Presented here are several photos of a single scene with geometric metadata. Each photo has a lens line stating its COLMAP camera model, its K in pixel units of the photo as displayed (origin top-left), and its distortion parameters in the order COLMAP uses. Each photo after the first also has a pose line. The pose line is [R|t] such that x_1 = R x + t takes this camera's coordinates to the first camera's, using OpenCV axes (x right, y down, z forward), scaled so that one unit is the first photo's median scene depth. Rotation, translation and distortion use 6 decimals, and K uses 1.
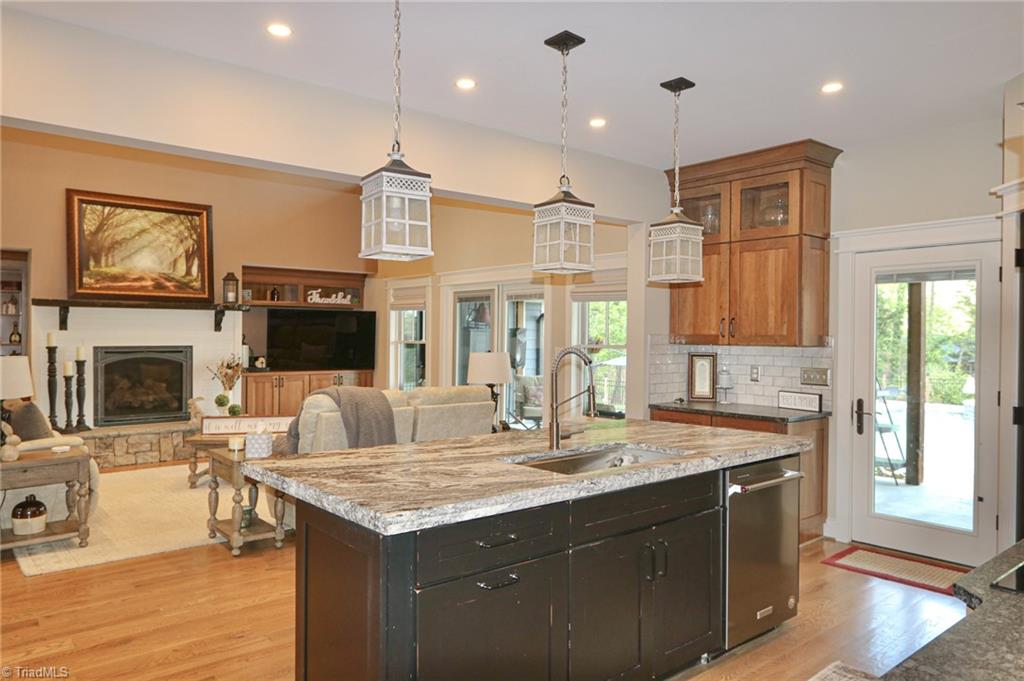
lens RADIAL K [[701.4, 0, 500.3], [0, 701.4, 340.8], [0, 0, 1]] dist [0.024776, -0.000014]
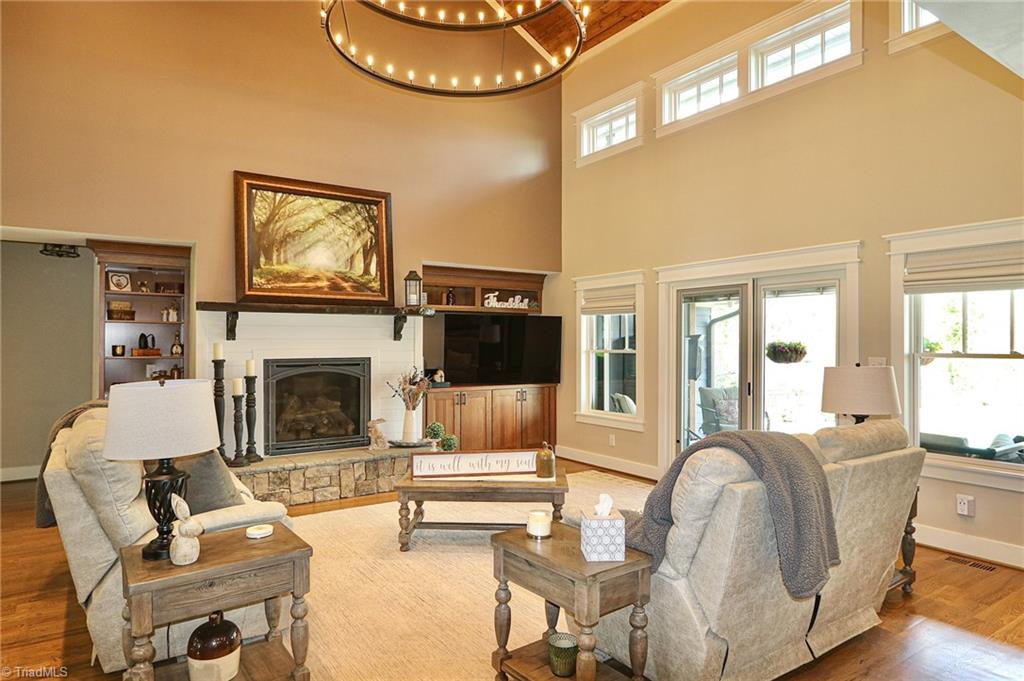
lens RADIAL K [[608.7, 0, 509.1], [0, 608.7, 340.9], [0, 0, 1]] dist [0.002823, 0.002871]
pose [[0.996220, -0.008611, -0.086434, -0.217064], [0.007283, 0.999851, -0.015673, -0.000275], [0.086556, 0.014985, 0.996134, 0.298046]]
